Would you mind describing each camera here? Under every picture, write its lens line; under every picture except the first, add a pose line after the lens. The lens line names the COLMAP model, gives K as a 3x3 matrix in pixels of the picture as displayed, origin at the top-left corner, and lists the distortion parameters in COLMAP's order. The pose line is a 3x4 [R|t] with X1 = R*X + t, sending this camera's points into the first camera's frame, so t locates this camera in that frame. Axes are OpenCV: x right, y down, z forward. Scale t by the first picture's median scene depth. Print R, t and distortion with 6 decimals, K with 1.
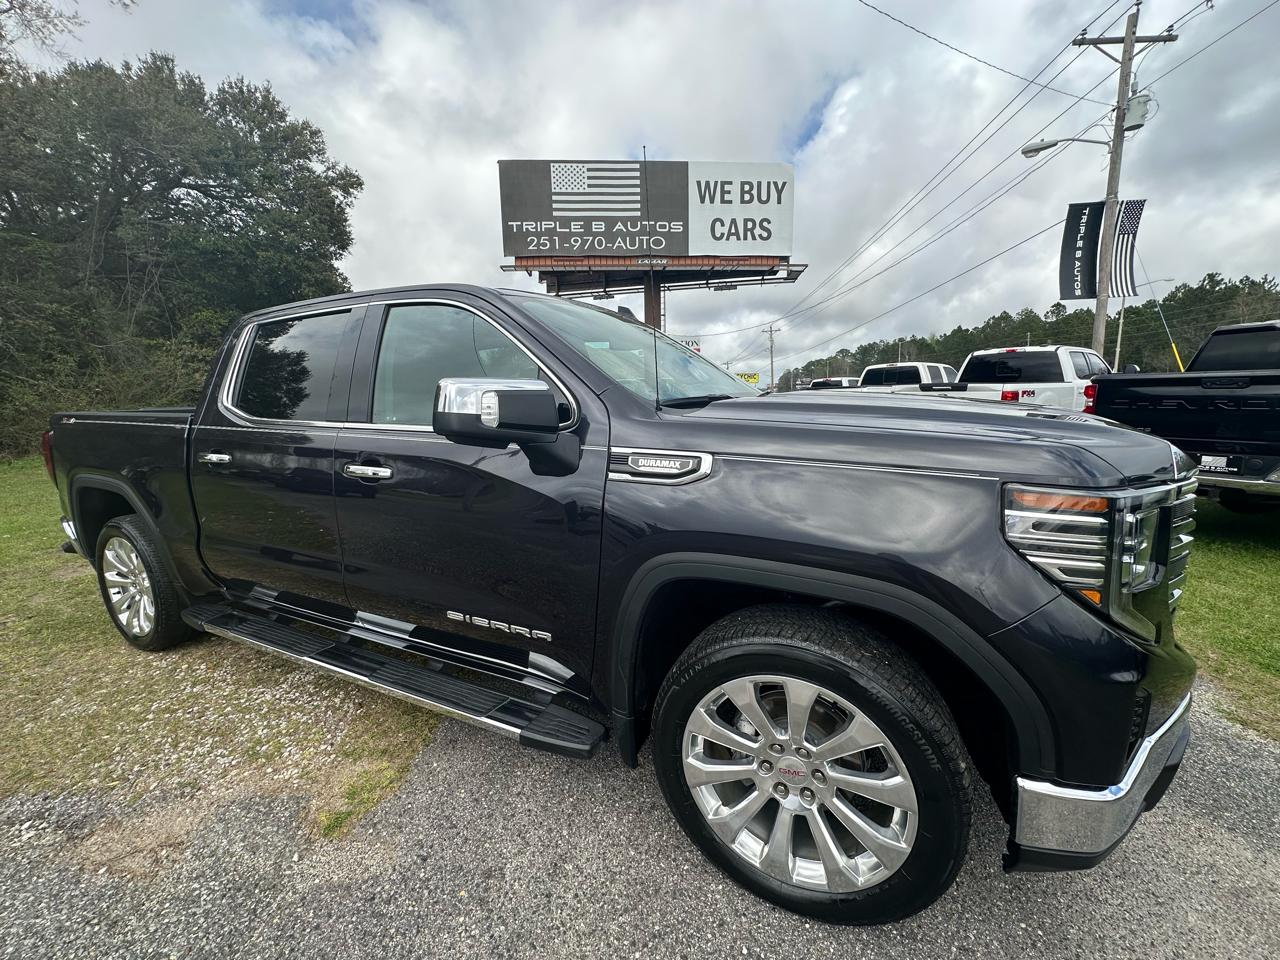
lens RADIAL K [[508.8, 0, 643.2], [0, 508.8, 479.6], [0, 0, 1]] dist [-0.002045, -0.000246]
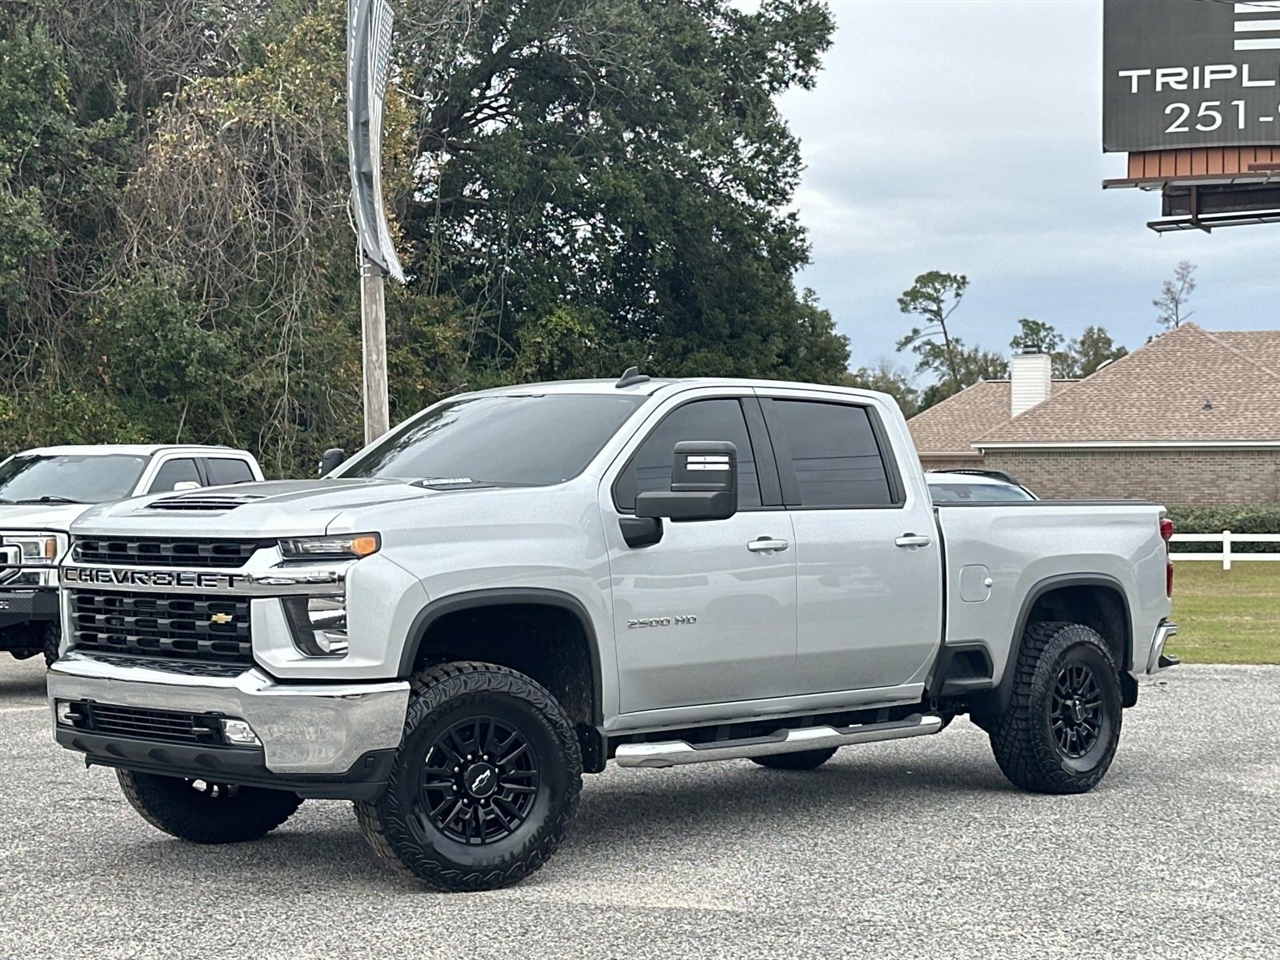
lens RADIAL K [[2299.8, 0, 639.9], [0, 2299.8, 482.3], [0, 0, 1]] dist [0.169320, -0.203049]
pose [[0.969245, 0.014131, -0.245693, -0.171364], [-0.054291, 0.986031, -0.157464, 0.126745], [0.240036, 0.165960, 0.956473, -0.792421]]
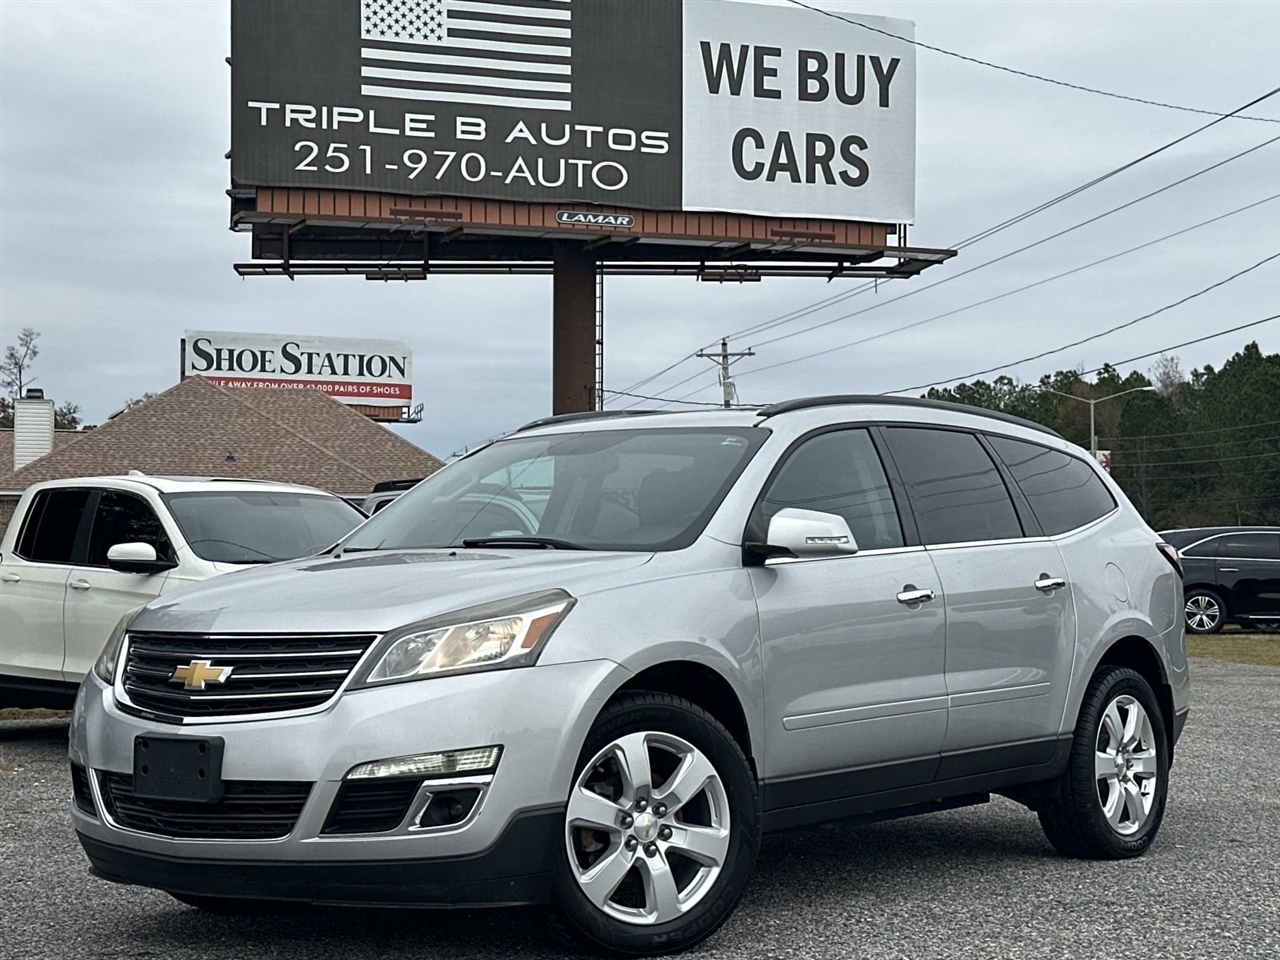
lens RADIAL K [[2185.0, 0, 640.0], [0, 2185.0, 480.0], [0, 0, 1]] dist [0.157700, -0.078107]
pose [[0.961618, 0.031409, 0.272589, -0.418797], [0.023502, 0.980348, -0.195870, 0.115726], [-0.273384, 0.194759, 0.941982, -0.608616]]
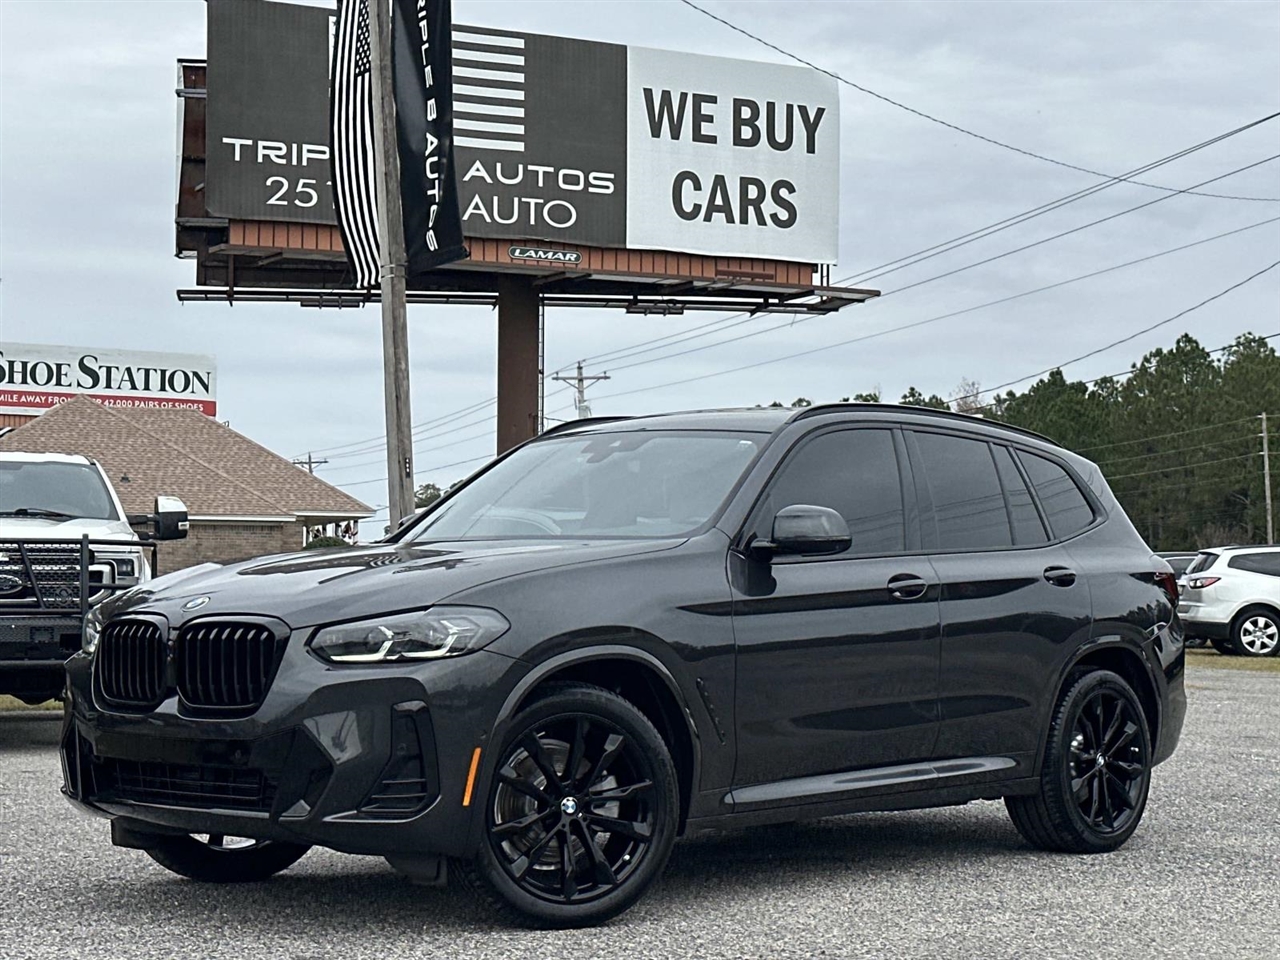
lens RADIAL K [[2330.2, 0, 638.4], [0, 2330.2, 483.4], [0, 0, 1]] dist [0.148351, 0.056798]
pose [[0.926789, 0.042039, 0.373223, -0.631426], [0.036468, 0.978948, -0.200825, 0.149407], [-0.373808, 0.199733, 0.905745, -0.749716]]
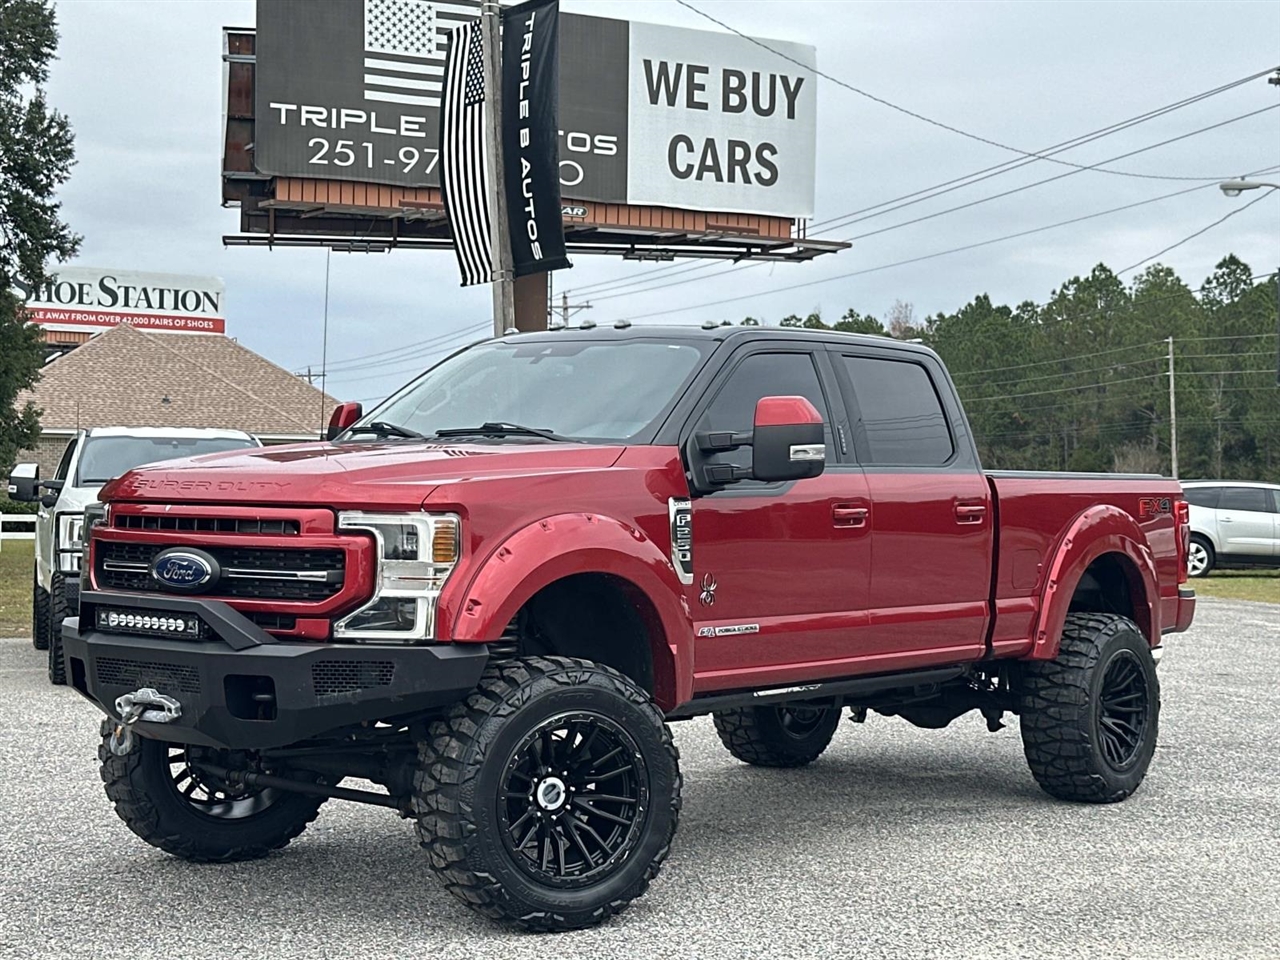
lens RADIAL K [[2124.7, 0, 640.0], [0, 2124.7, 480.0], [0, 0, 1]] dist [0.172846, -0.231399]
pose [[0.918070, 0.032360, 0.395095, -0.691539], [0.033172, 0.986896, -0.157913, 0.135712], [-0.395028, 0.158081, 0.904966, -0.789825]]
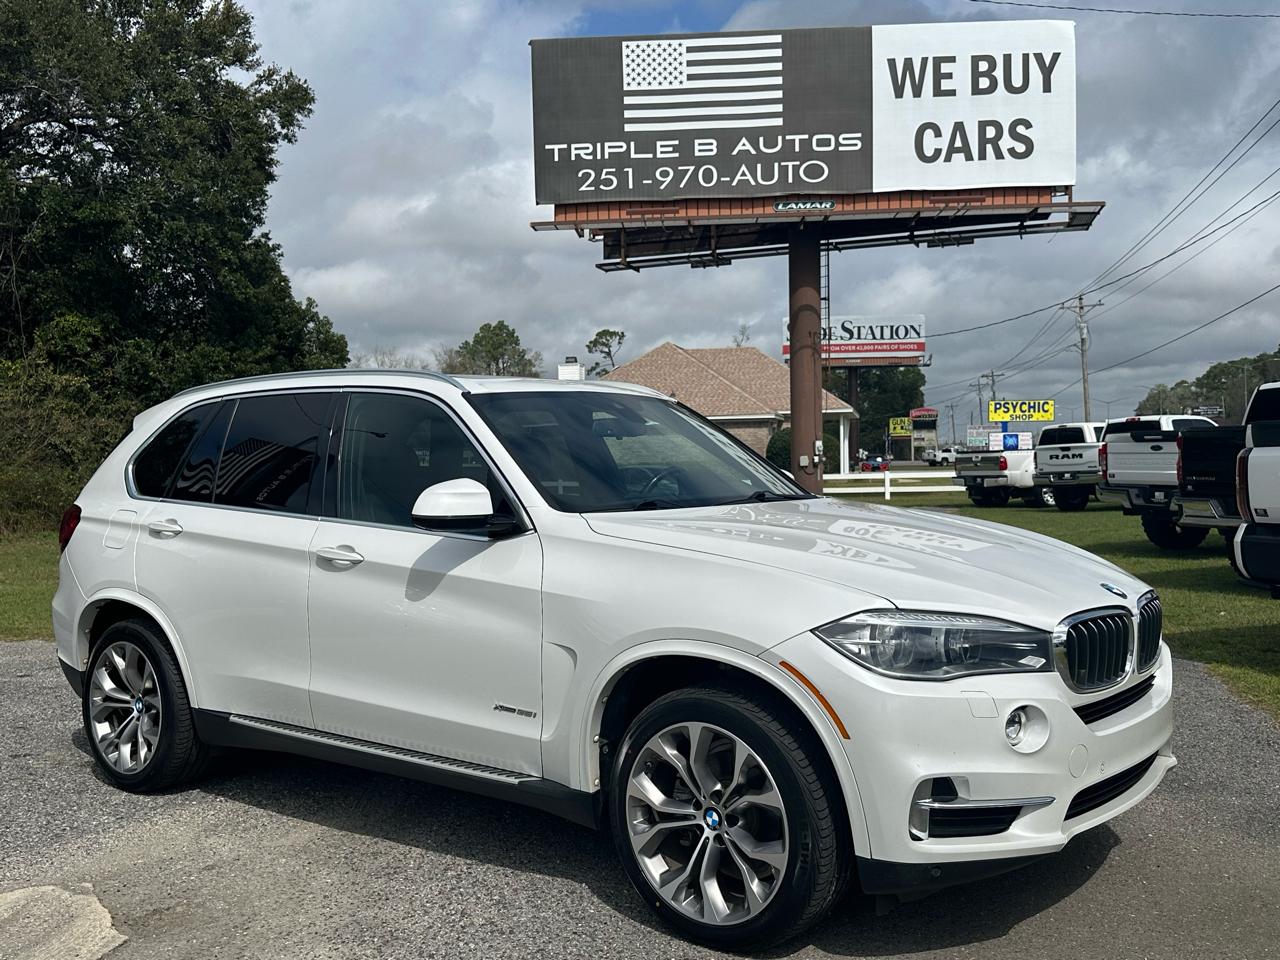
lens RADIAL K [[1249.9, 0, 649.1], [0, 1249.9, 486.1], [0, 0, 1]] dist [0.225624, -0.531254]
pose [[0.993547, 0.001864, -0.113403, 0.007456], [-0.017231, 0.990740, -0.134675, 0.051257], [0.112102, 0.135760, 0.984379, -0.304721]]
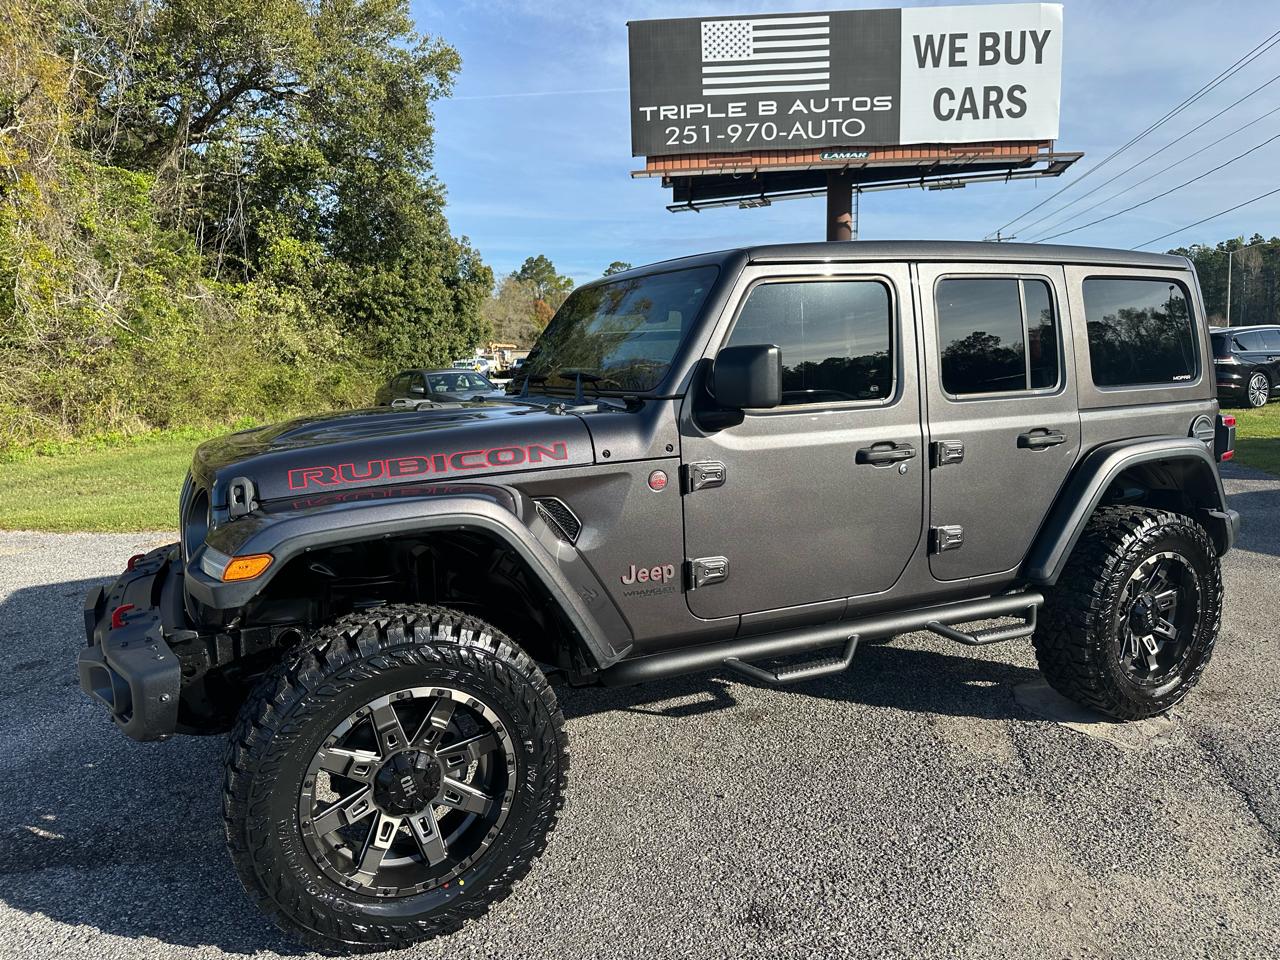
lens RADIAL K [[901.8, 0, 641.5], [0, 901.8, 494.6], [0, 0, 1]] dist [0.013612, -0.030096]
pose [[0.993900, 0.007146, -0.110055, -0.118139], [-0.007766, 0.999956, -0.005205, 0.035694], [0.110013, 0.006028, 0.993912, -0.235056]]
